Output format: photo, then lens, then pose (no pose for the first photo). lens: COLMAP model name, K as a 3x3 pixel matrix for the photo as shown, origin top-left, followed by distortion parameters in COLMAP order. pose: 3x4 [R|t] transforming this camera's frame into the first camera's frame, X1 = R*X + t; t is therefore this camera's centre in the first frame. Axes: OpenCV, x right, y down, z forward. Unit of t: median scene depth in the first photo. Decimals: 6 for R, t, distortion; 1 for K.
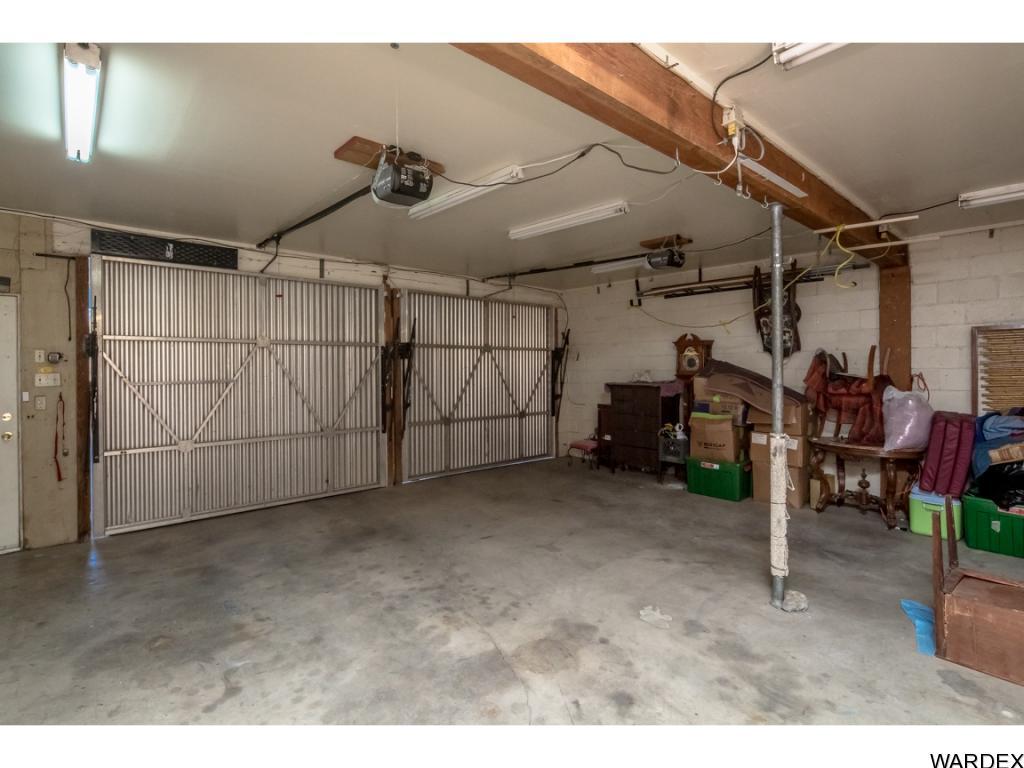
lens RADIAL K [[493.9, 0, 511.6], [0, 493.9, 374.1], [0, 0, 1]] dist [0.003558, -0.000946]
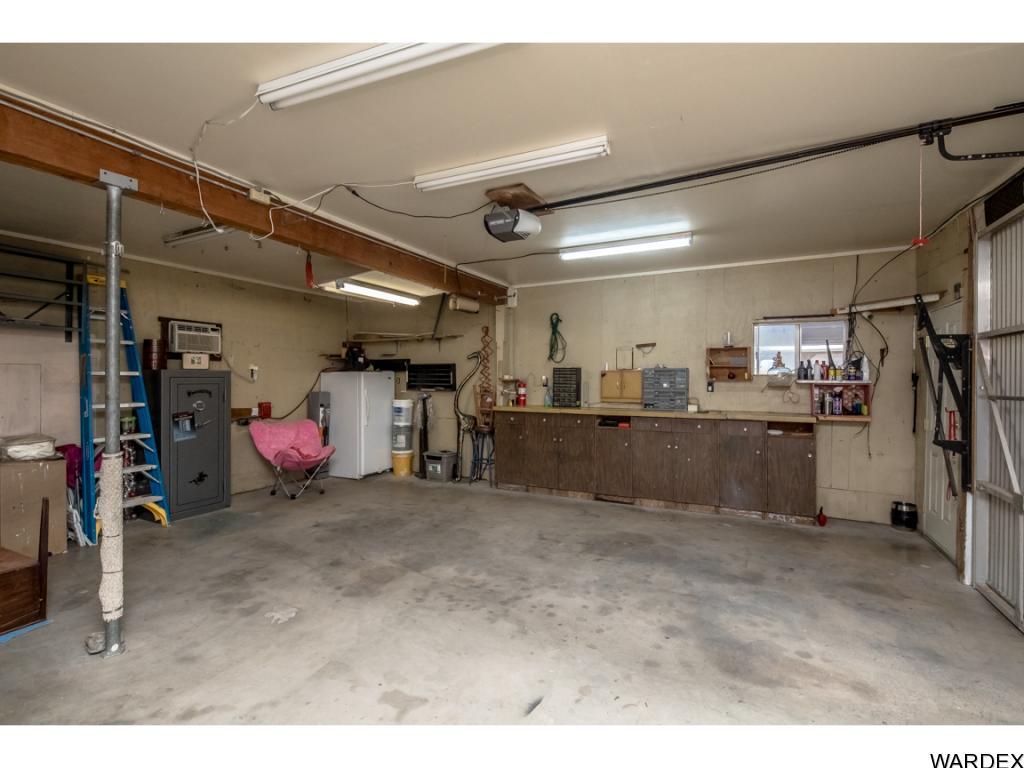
lens RADIAL K [[493.9, 0, 511.3], [0, 493.9, 382.2], [0, 0, 1]] dist [0.003558, -0.000946]
pose [[-0.922622, 0.005391, -0.385667, 0.219306], [-0.002799, 0.999782, 0.020672, -0.019749], [0.385694, 0.020152, -0.922406, 1.937845]]
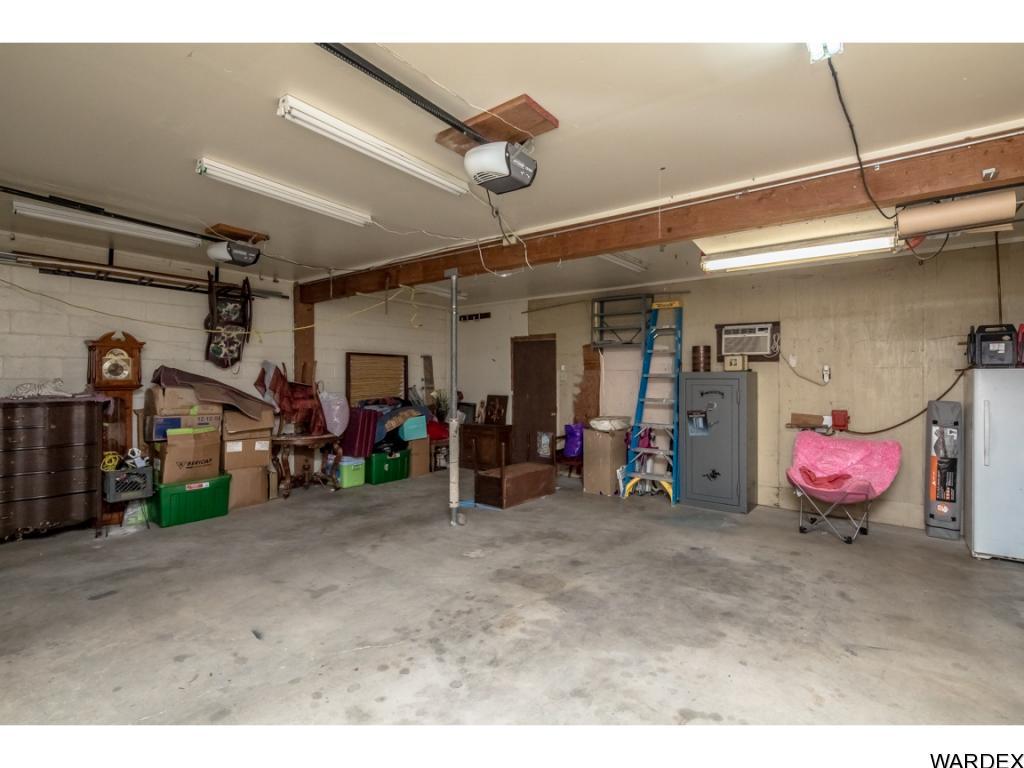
lens RADIAL K [[493.9, 0, 512.0], [0, 493.9, 381.1], [0, 0, 1]] dist [0.003558, -0.000946]
pose [[-0.183064, -0.001262, 0.983100, -1.002028], [0.009228, 0.999953, 0.003001, -0.002366], [-0.983058, 0.009621, -0.183044, 1.046584]]
